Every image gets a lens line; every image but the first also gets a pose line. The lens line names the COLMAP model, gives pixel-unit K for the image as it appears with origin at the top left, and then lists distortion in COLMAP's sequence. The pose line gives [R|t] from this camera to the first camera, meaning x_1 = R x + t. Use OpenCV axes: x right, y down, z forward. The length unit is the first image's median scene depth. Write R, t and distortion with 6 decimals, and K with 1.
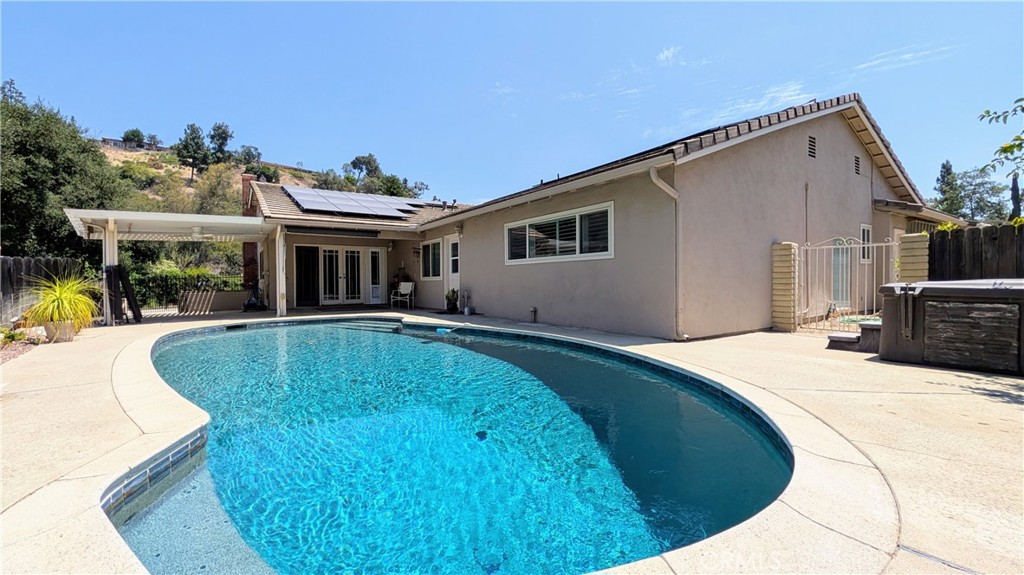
lens RADIAL K [[394.0, 0, 501.0], [0, 394.0, 289.9], [0, 0, 1]] dist [-0.000876, 0.000018]
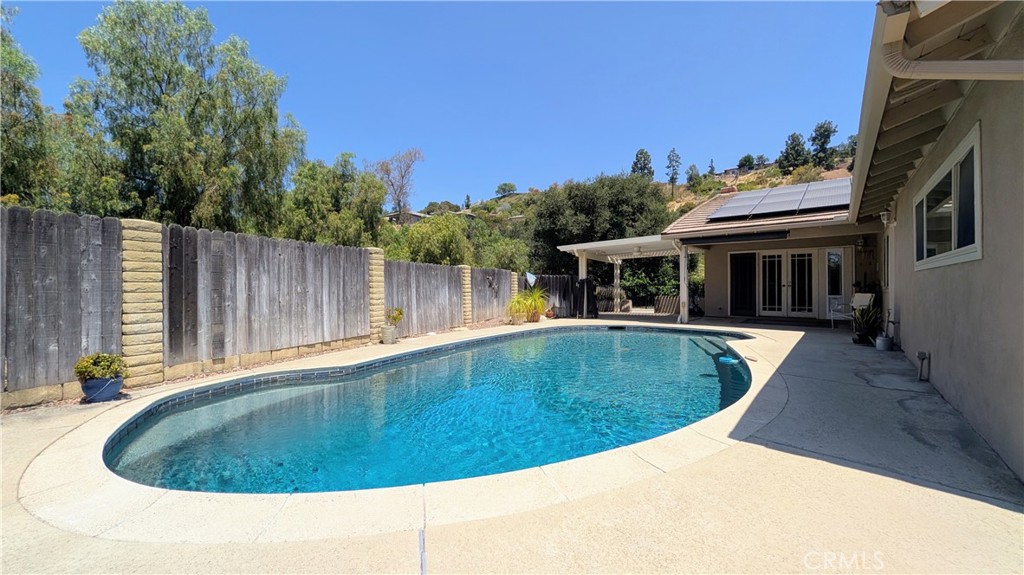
lens RADIAL K [[394.0, 0, 522.6], [0, 394.0, 289.1], [0, 0, 1]] dist [-0.000876, 0.000018]
pose [[0.302750, 0.015127, -0.952950, 0.236796], [-0.022356, 0.999712, 0.008767, -0.018174], [0.952808, 0.018650, 0.303001, 0.183756]]
